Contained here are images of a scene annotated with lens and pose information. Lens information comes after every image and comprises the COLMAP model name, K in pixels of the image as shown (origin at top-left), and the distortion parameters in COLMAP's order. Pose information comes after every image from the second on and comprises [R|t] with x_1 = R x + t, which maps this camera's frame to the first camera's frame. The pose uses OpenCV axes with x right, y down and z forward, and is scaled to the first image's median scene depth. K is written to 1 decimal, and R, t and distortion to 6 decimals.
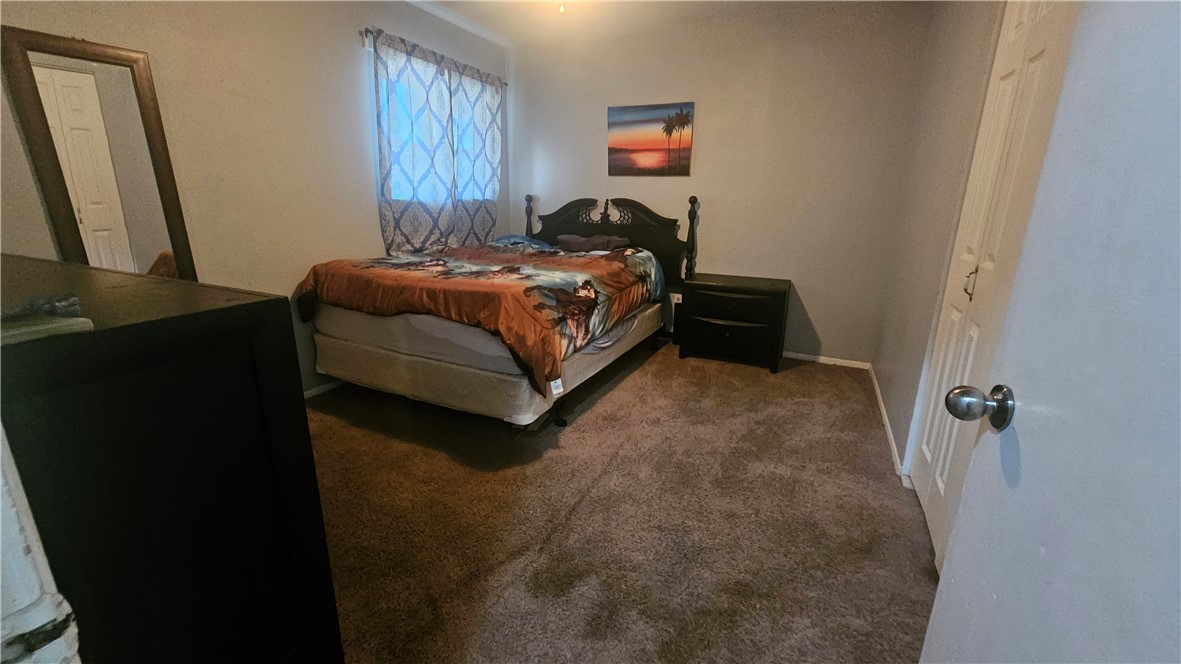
lens RADIAL K [[481.8, 0, 584.7], [0, 481.8, 329.8], [0, 0, 1]] dist [-0.001790, -0.000808]
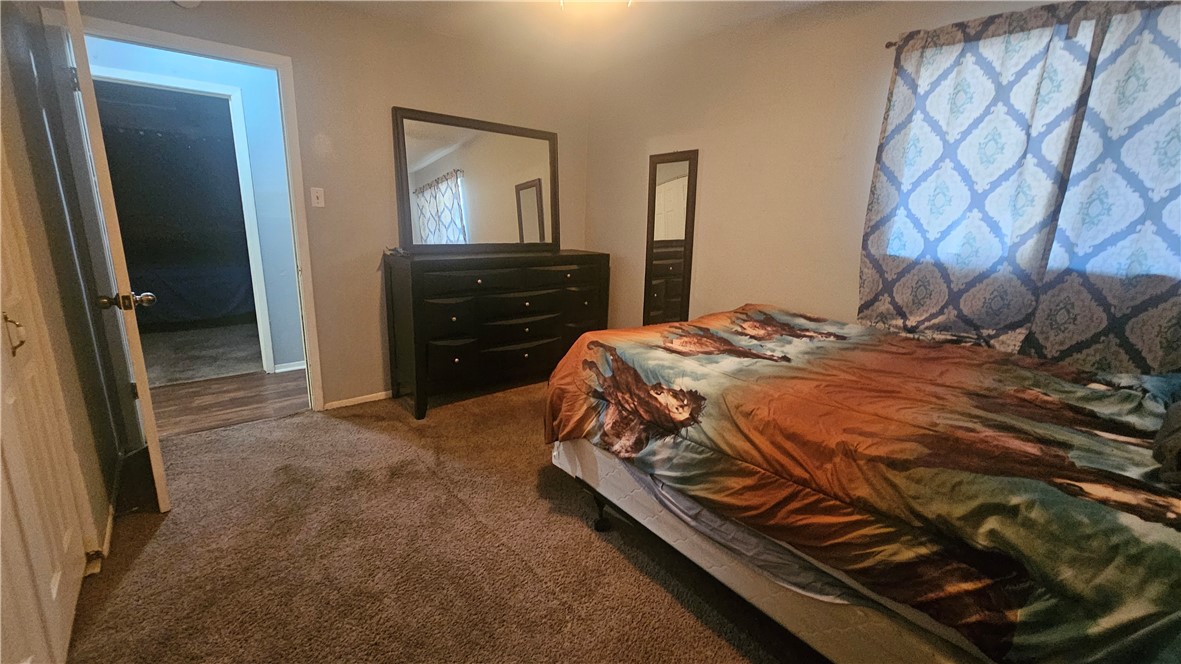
lens RADIAL K [[481.8, 0, 586.4], [0, 481.8, 326.9], [0, 0, 1]] dist [-0.001790, -0.000808]
pose [[-0.419511, 0.178120, -0.890103, 0.491843], [-0.283715, 0.905708, 0.314959, -0.278799], [0.862274, 0.384665, -0.329419, 0.909157]]
